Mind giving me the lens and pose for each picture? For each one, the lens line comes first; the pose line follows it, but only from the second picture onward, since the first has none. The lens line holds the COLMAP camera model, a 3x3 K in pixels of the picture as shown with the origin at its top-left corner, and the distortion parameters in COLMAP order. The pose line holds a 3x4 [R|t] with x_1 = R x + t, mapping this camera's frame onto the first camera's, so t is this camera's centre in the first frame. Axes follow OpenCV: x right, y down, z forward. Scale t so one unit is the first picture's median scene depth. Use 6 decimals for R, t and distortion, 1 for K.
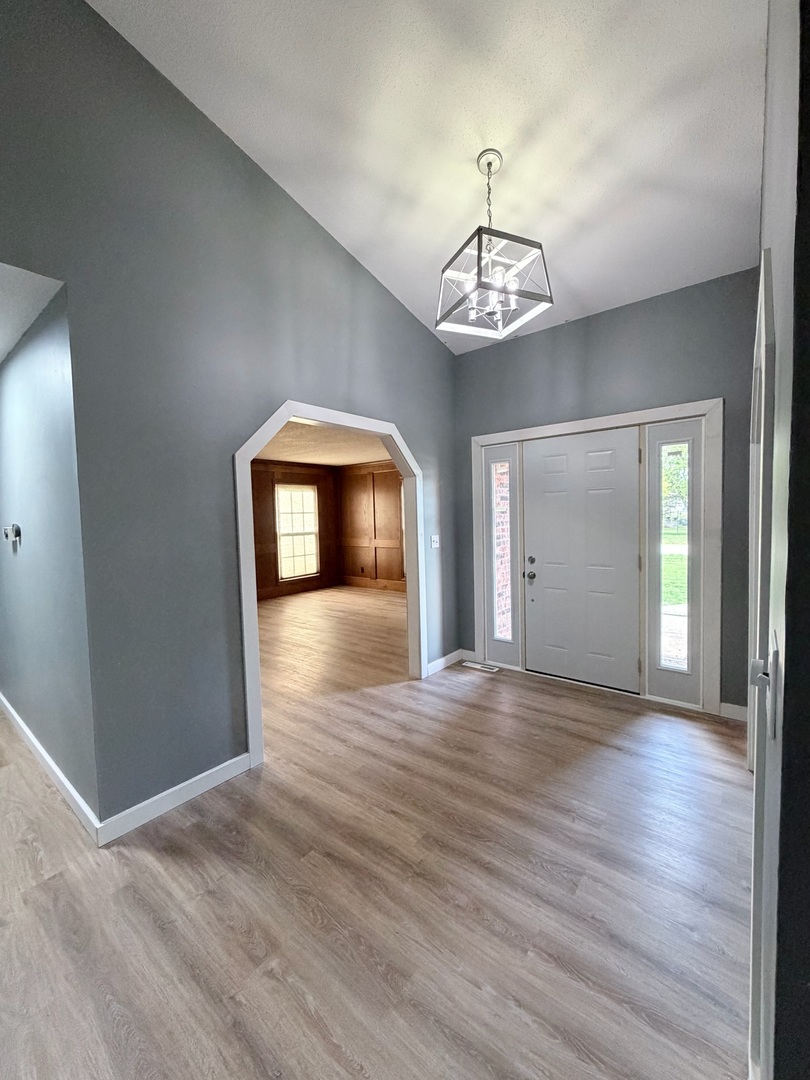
lens RADIAL K [[429.9, 0, 405.6], [0, 429.9, 536.4], [0, 0, 1]] dist [0.001314, 0.000103]
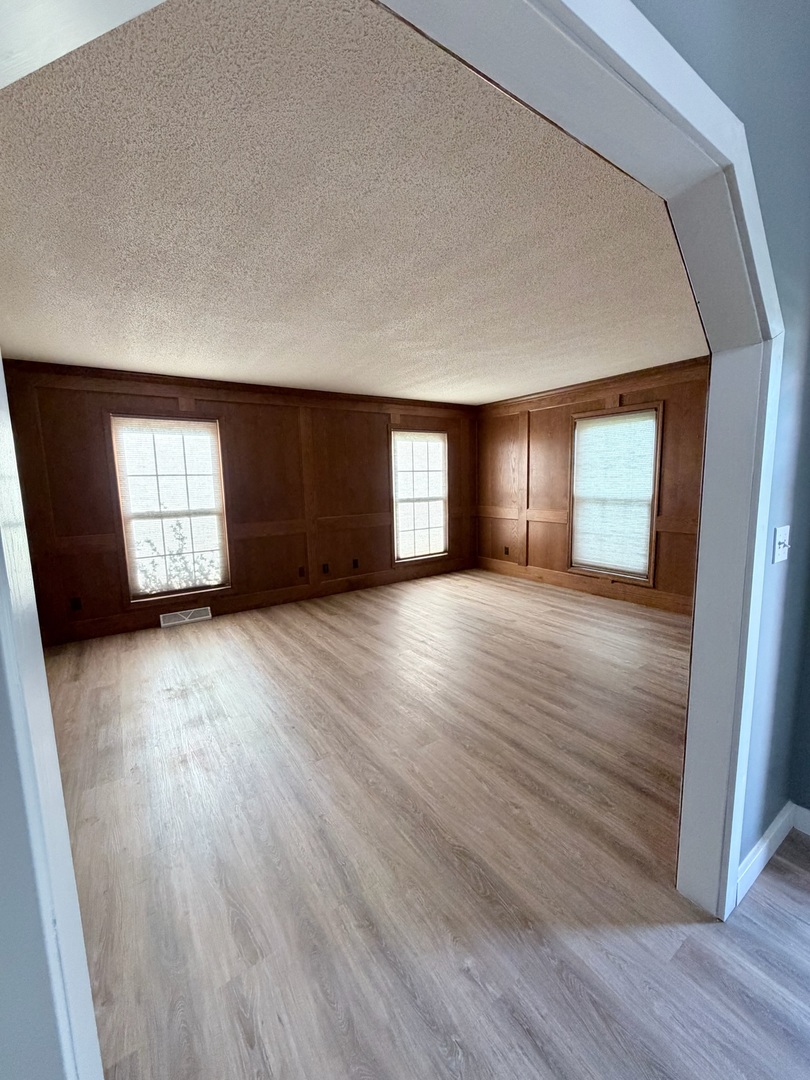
lens RADIAL K [[429.9, 0, 402.7], [0, 429.9, 537.0], [0, 0, 1]] dist [0.001314, 0.000103]
pose [[0.955298, 0.043614, -0.292411, -0.062482], [-0.016330, 0.995333, 0.095104, -0.011562], [0.295195, -0.086078, 0.951552, 0.288642]]
